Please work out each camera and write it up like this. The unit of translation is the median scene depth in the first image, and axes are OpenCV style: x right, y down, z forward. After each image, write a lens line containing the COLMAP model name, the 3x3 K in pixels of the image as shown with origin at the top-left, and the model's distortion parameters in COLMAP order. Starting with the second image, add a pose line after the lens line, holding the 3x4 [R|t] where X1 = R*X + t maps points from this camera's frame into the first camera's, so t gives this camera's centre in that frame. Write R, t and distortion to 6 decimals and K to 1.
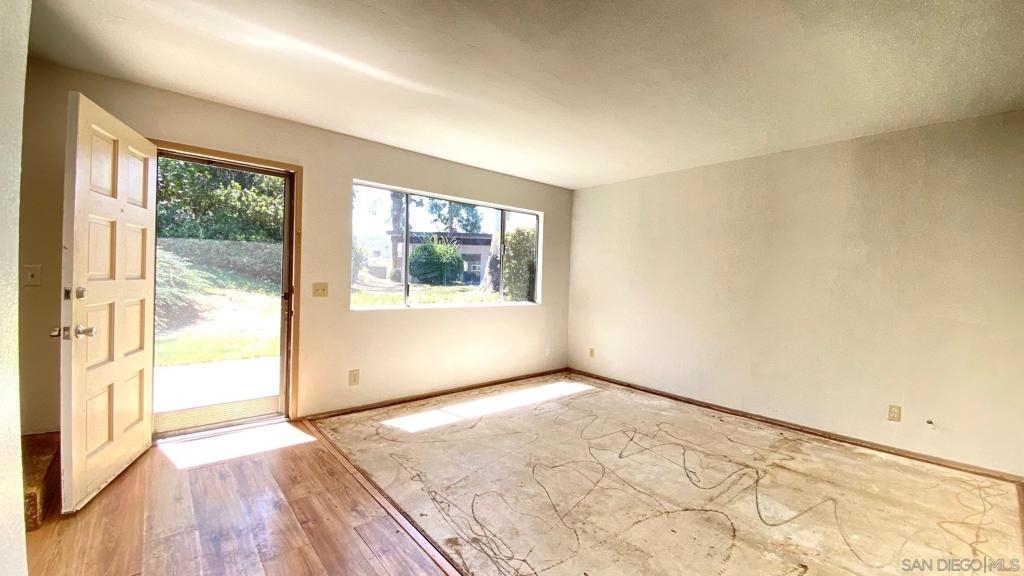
lens RADIAL K [[418.4, 0, 511.0], [0, 418.4, 287.2], [0, 0, 1]] dist [0.047754, -0.040128]
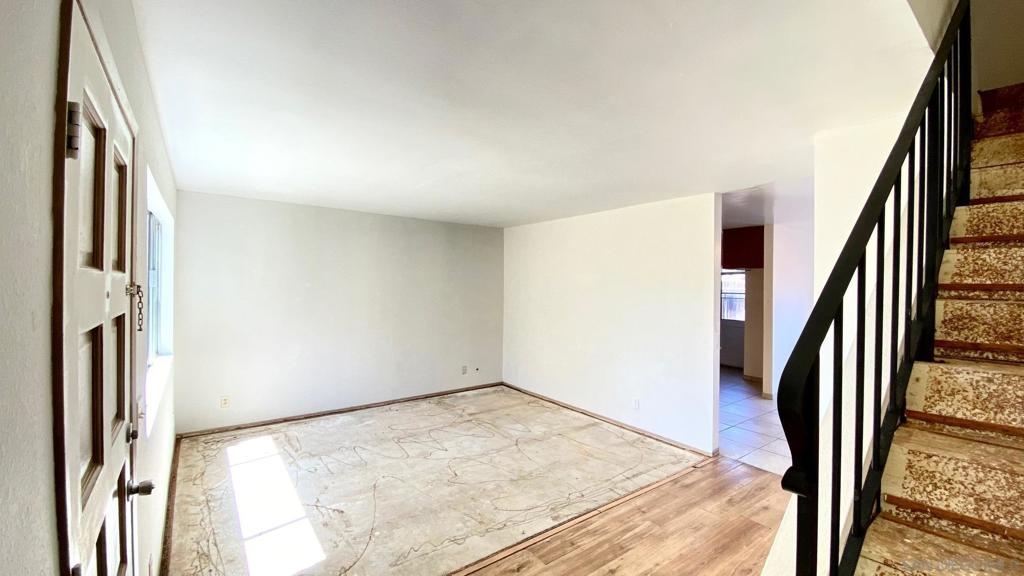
lens RADIAL K [[418.4, 0, 511.0], [0, 418.4, 287.2], [0, 0, 1]] dist [0.047754, -0.040128]
pose [[0.066522, -0.043856, 0.996821, -0.975764], [0.010197, 0.999011, 0.043272, -0.162284], [-0.997733, 0.007286, 0.066903, 0.651835]]
